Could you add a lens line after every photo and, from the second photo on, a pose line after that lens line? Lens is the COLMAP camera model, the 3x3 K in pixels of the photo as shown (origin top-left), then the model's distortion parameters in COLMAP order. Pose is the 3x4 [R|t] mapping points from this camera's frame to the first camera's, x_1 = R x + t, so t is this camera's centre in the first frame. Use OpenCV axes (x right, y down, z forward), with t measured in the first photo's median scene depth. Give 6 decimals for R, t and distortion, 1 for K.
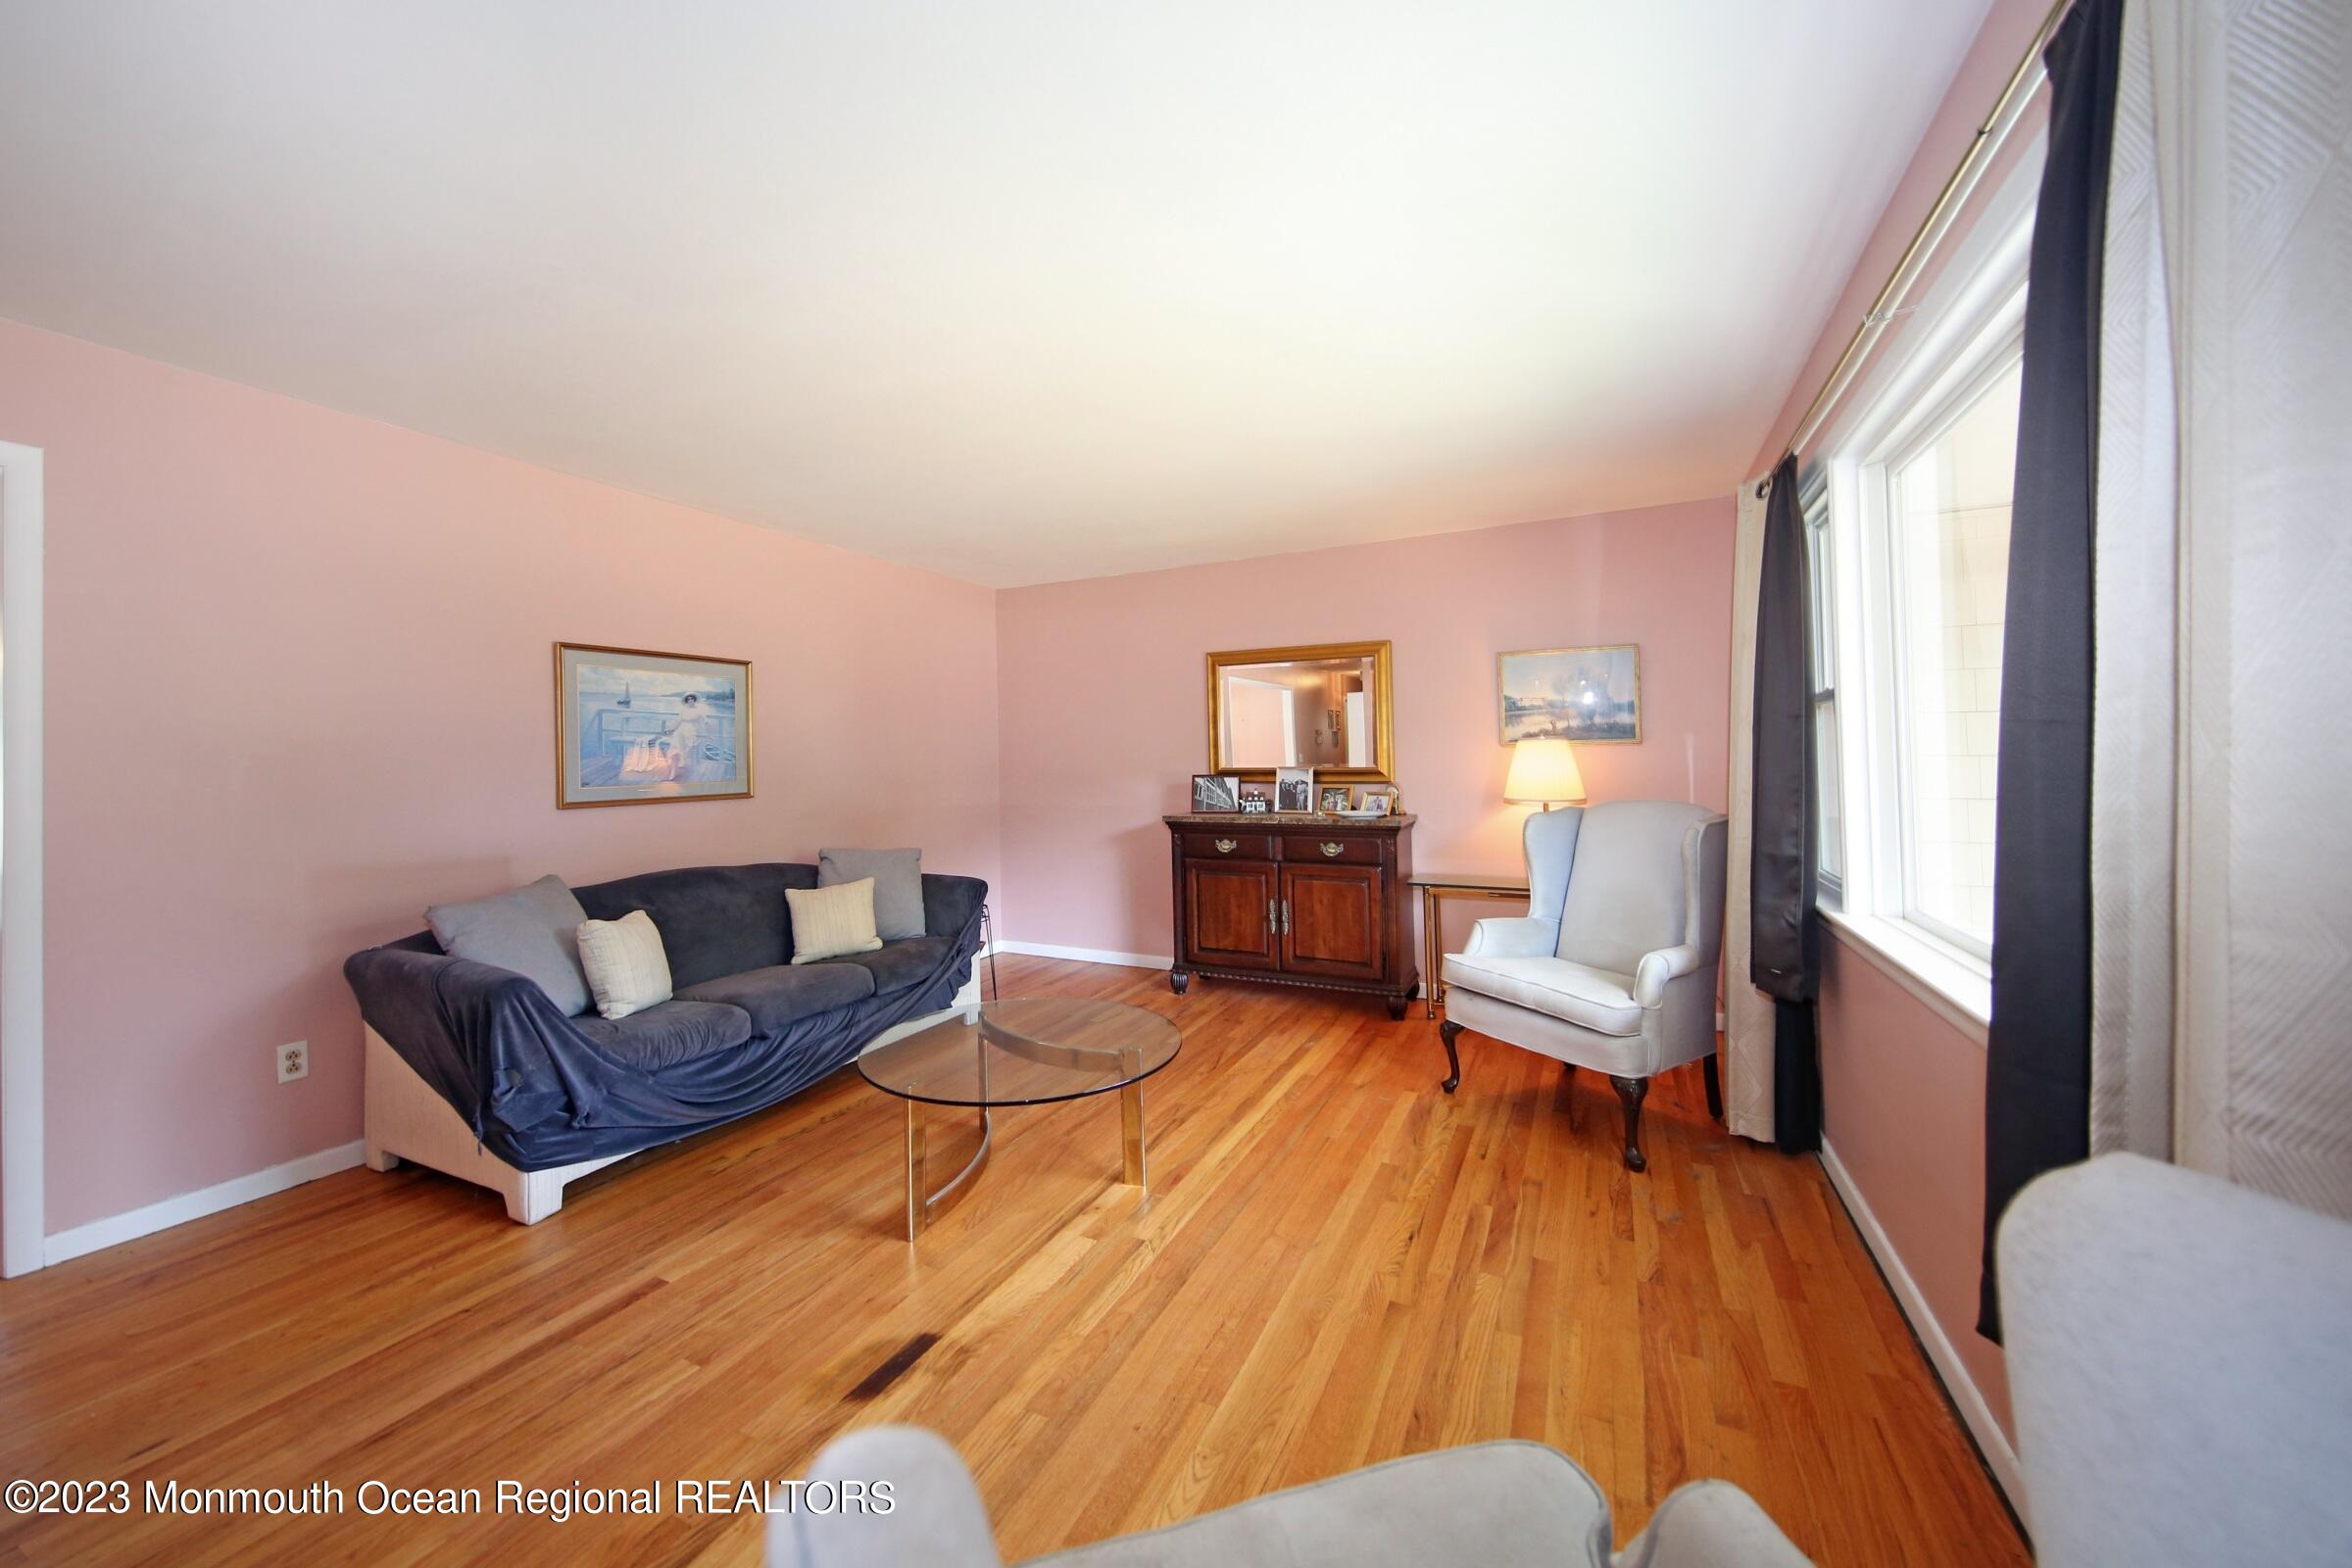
lens RADIAL K [[863.5, 0, 1140.9], [0, 863.5, 749.7], [0, 0, 1]] dist [0.002740, 0.000148]
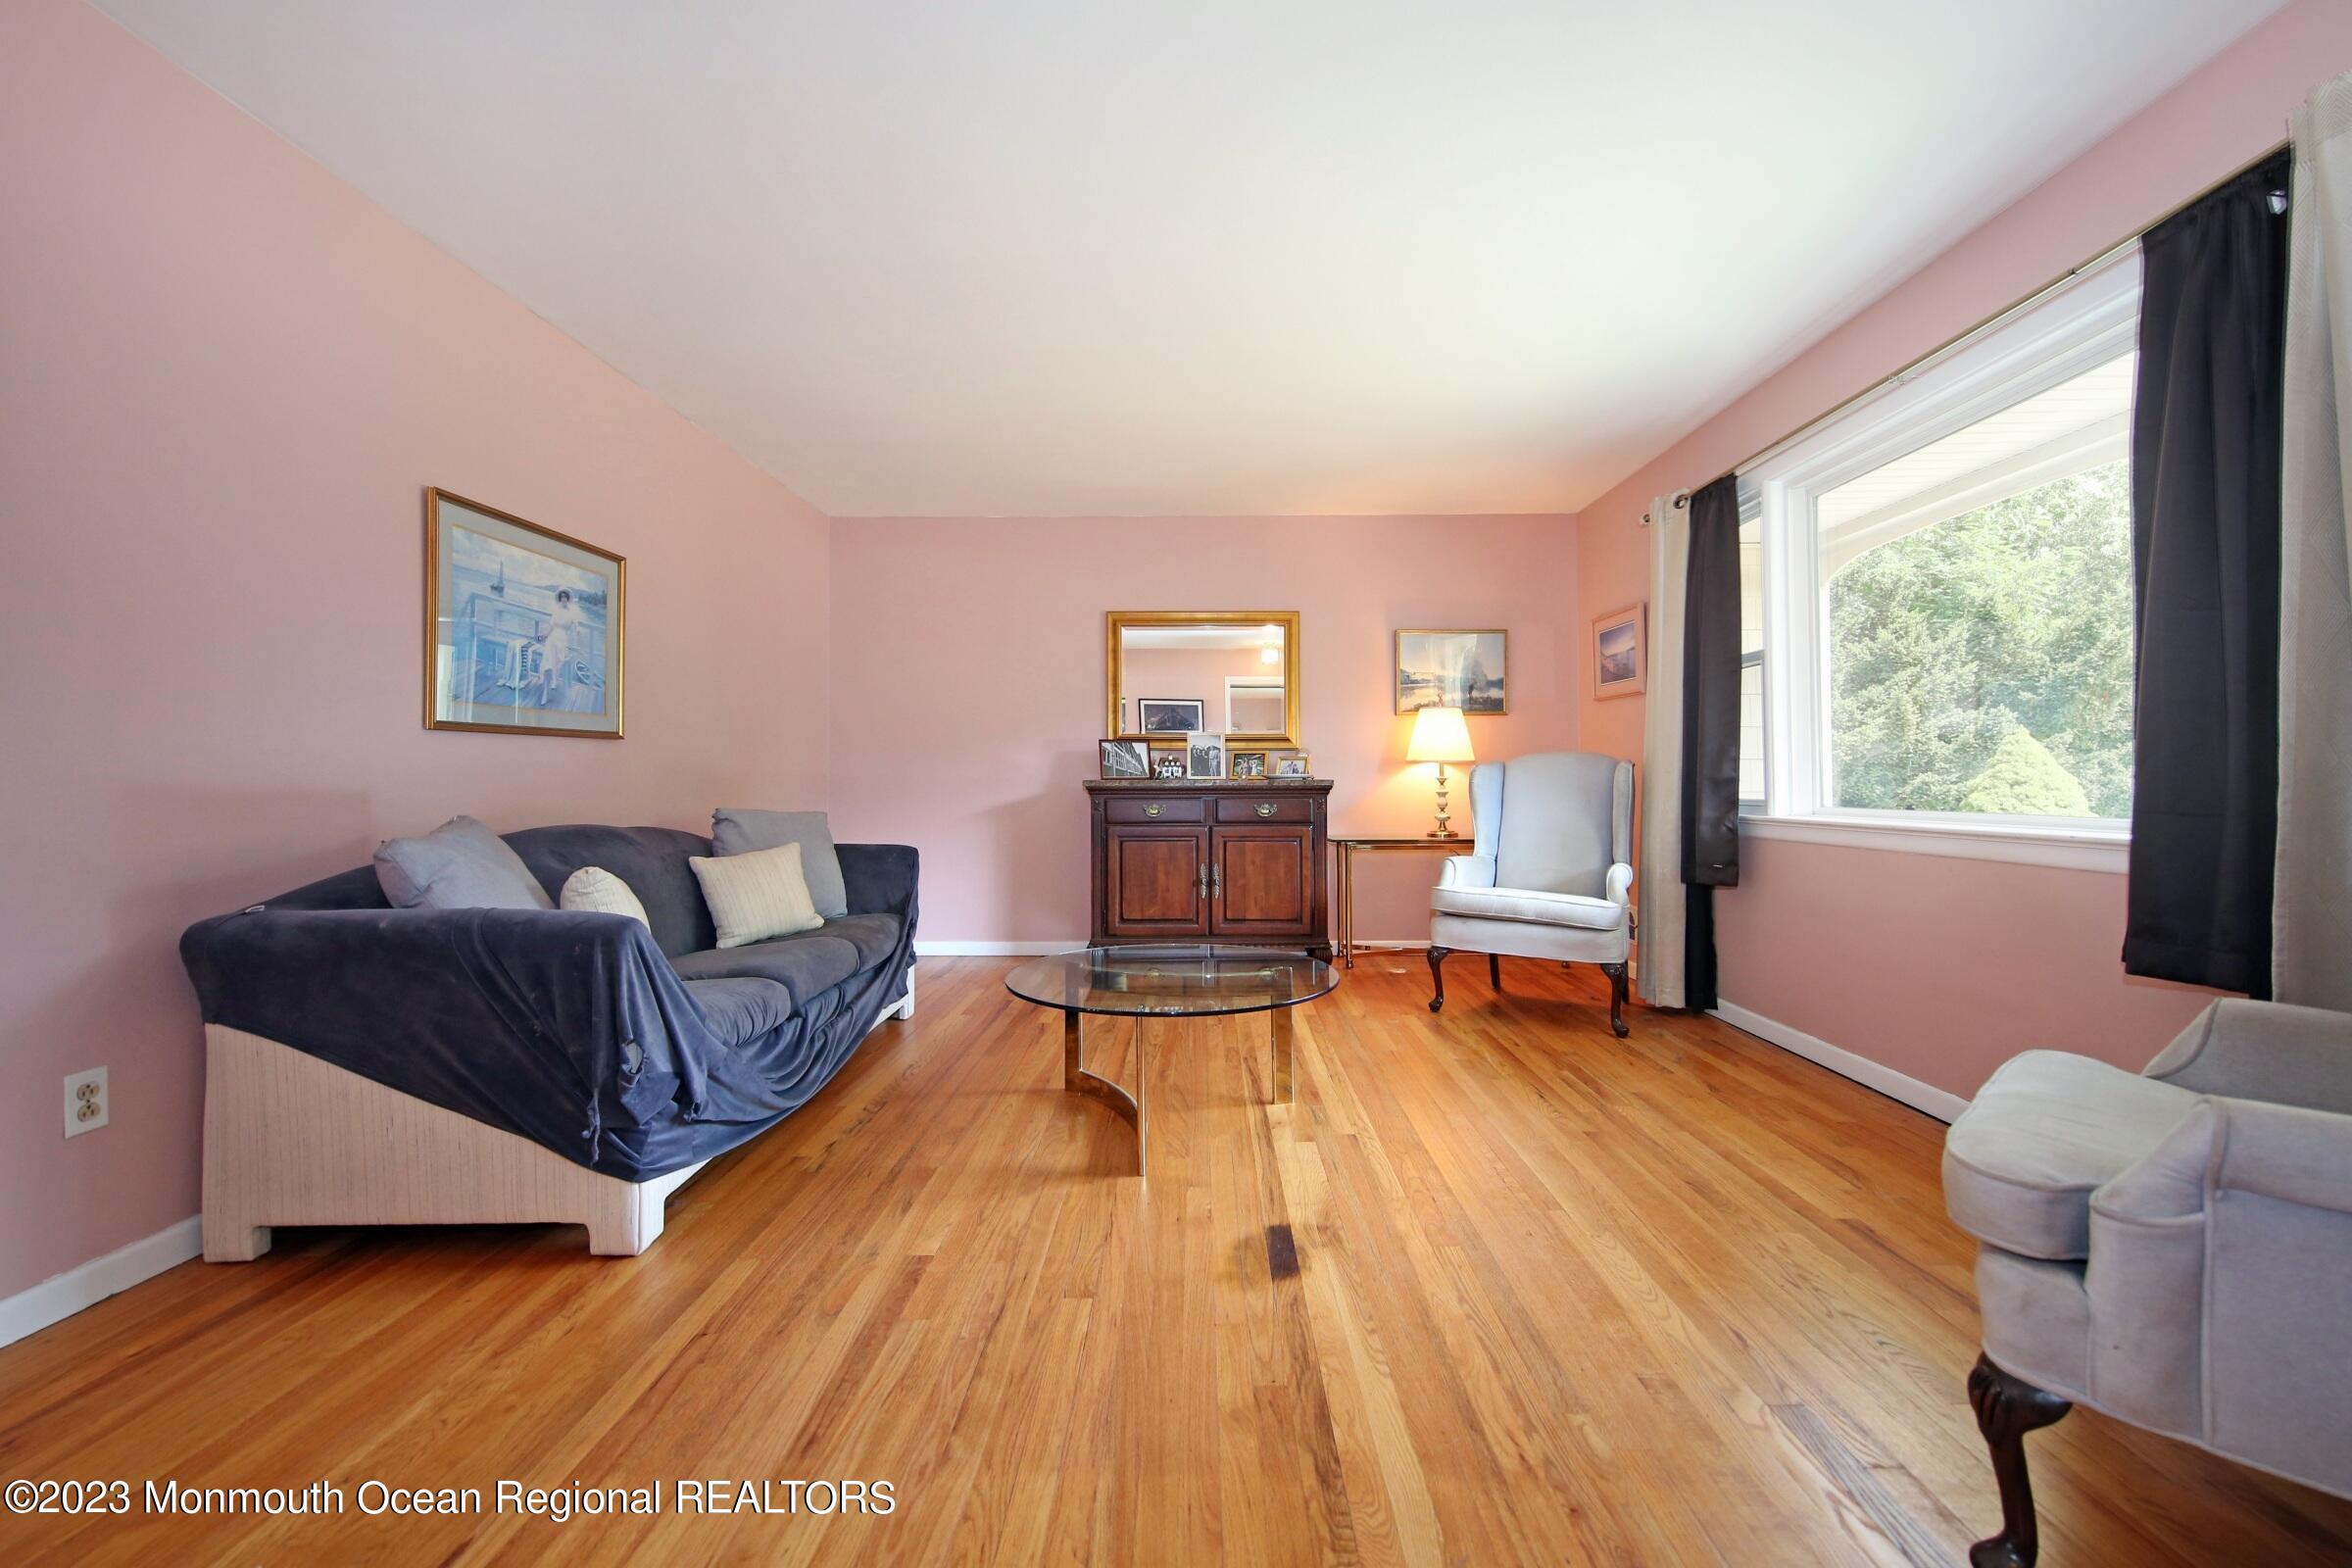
lens RADIAL K [[966.3, 0, 1179.7], [0, 966.3, 764.6], [0, 0, 1]] dist [0.007755, -0.002226]
pose [[0.893392, 0.018449, 0.448899, -0.483332], [-0.015587, 0.999828, -0.010072, 0.095505], [-0.449007, 0.002001, 0.893526, 0.039200]]
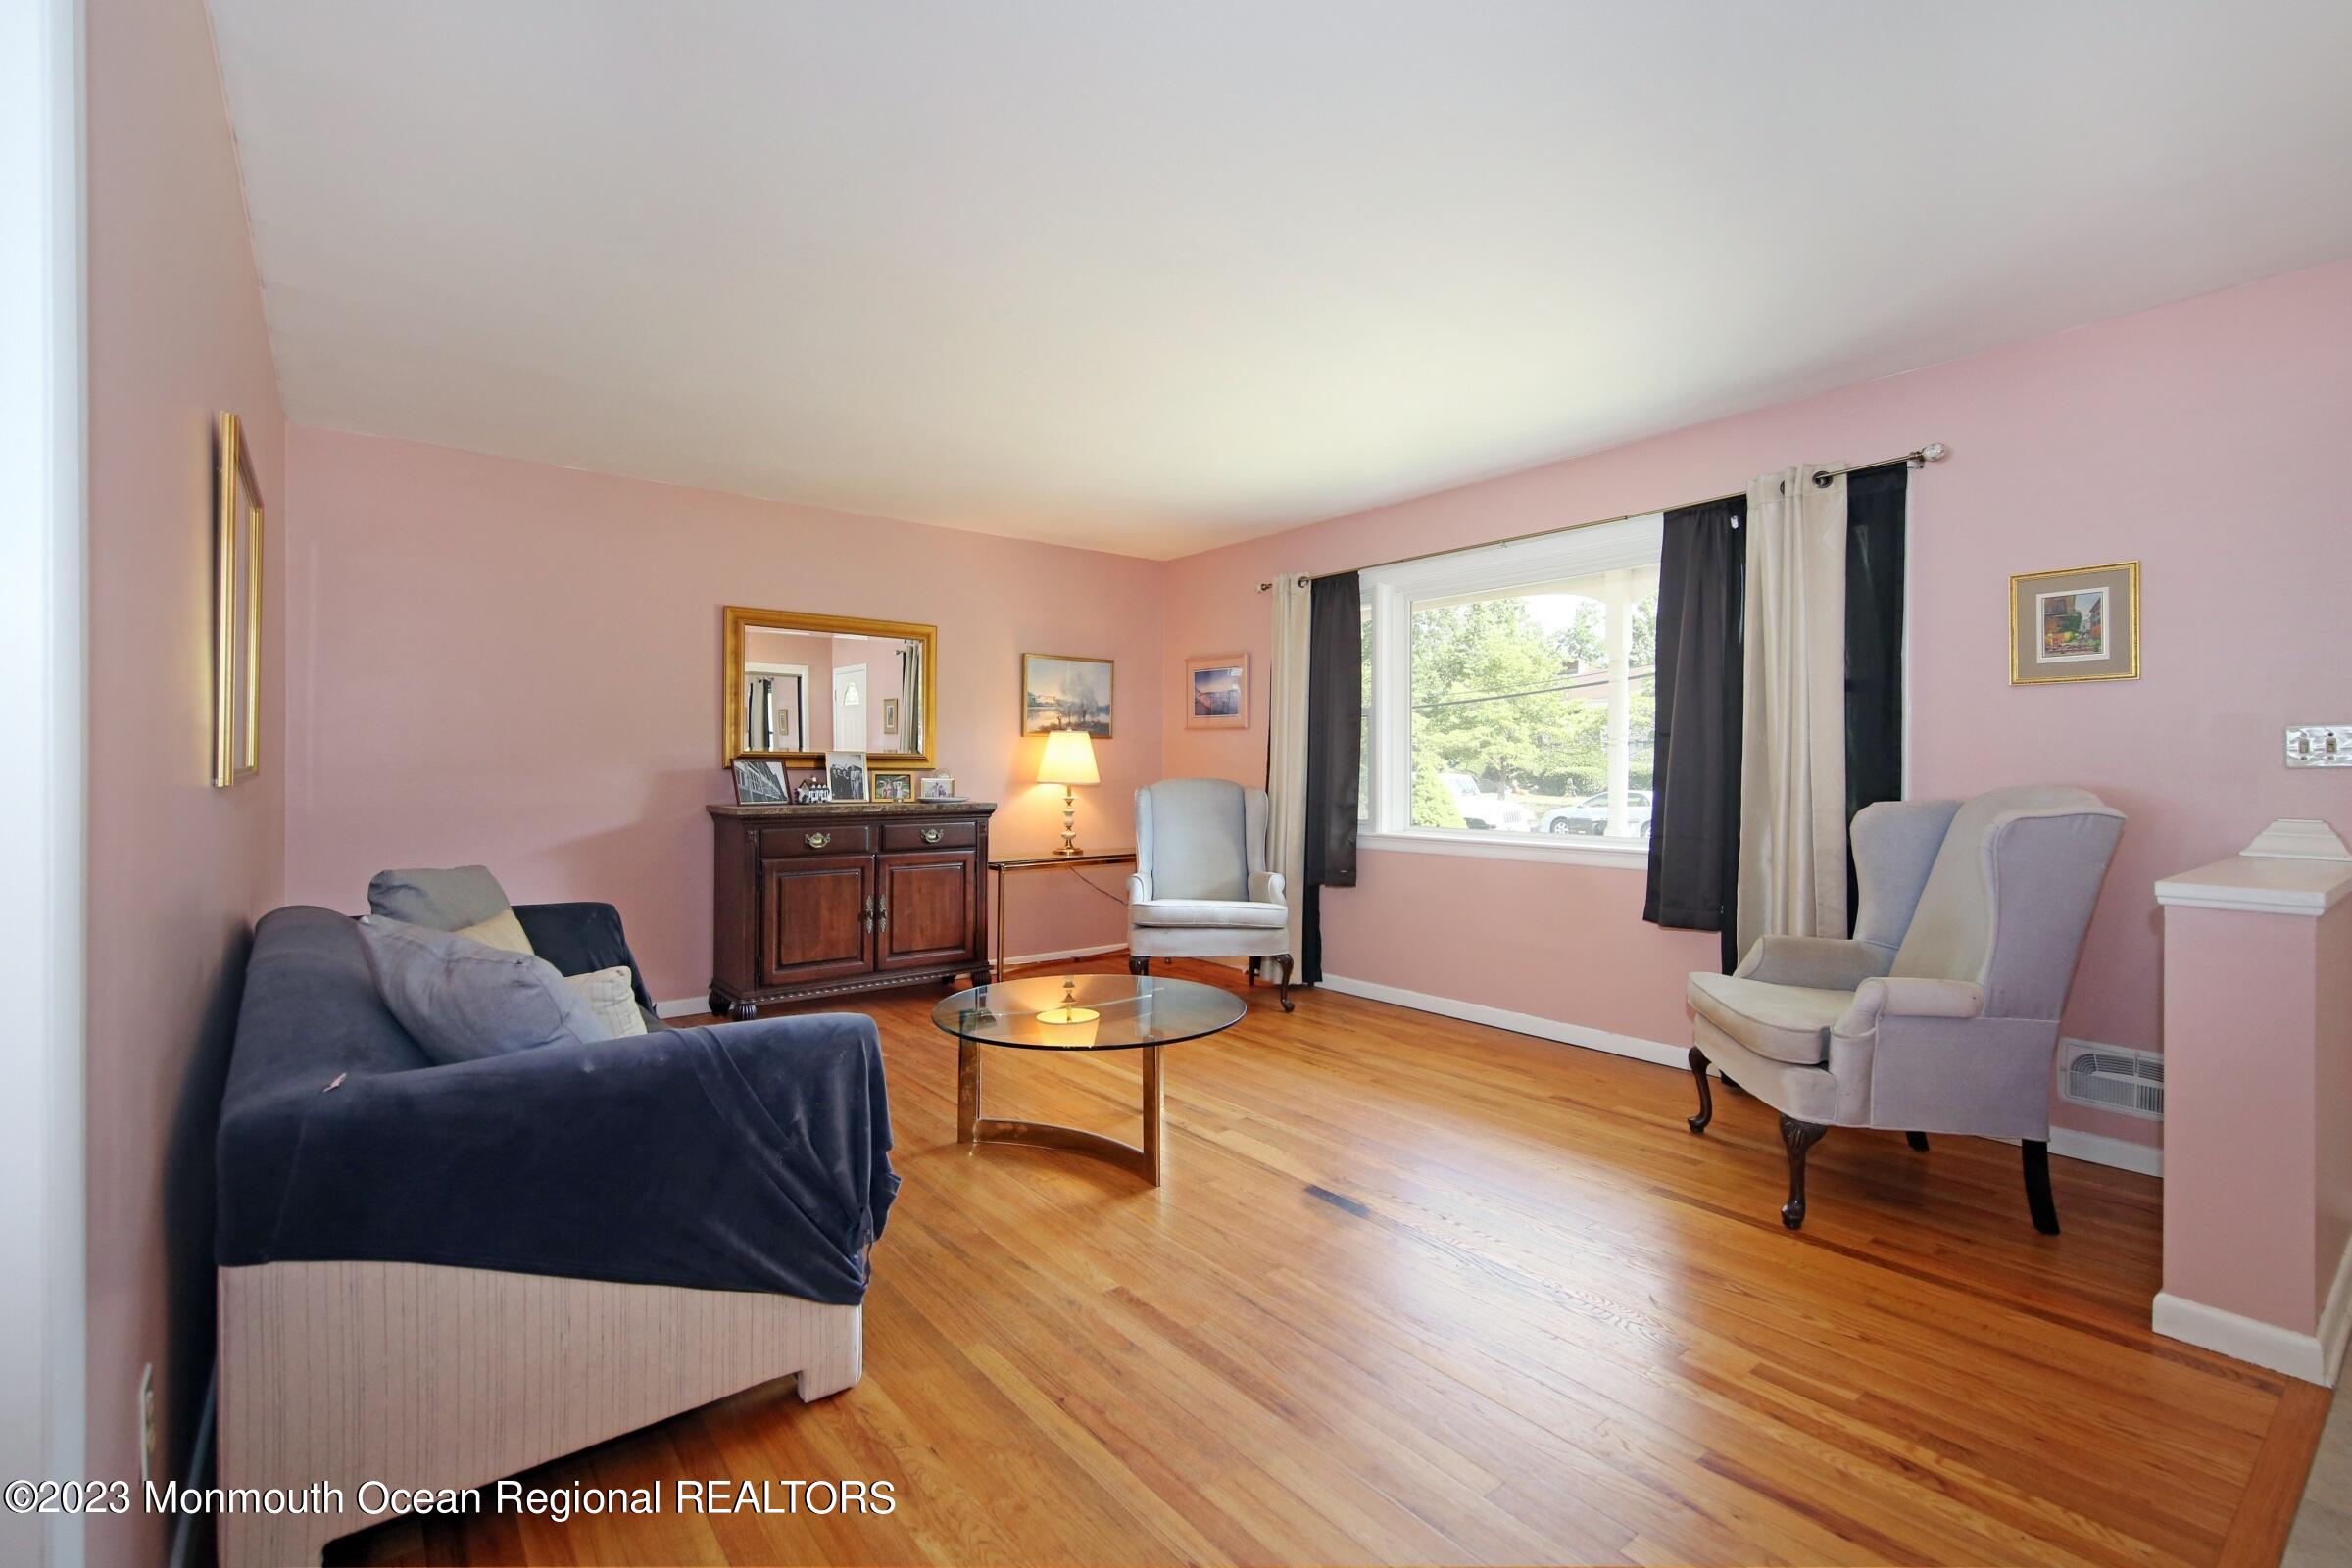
lens RADIAL K [[1068.8, 0, 1193.8], [0, 1068.8, 768.6], [0, 0, 1]] dist [0.012703, 0.001634]
pose [[0.399484, 0.014120, 0.916632, -0.984041], [-0.020799, 0.999764, -0.006336, 0.052676], [-0.916504, -0.016534, 0.399683, 0.313593]]
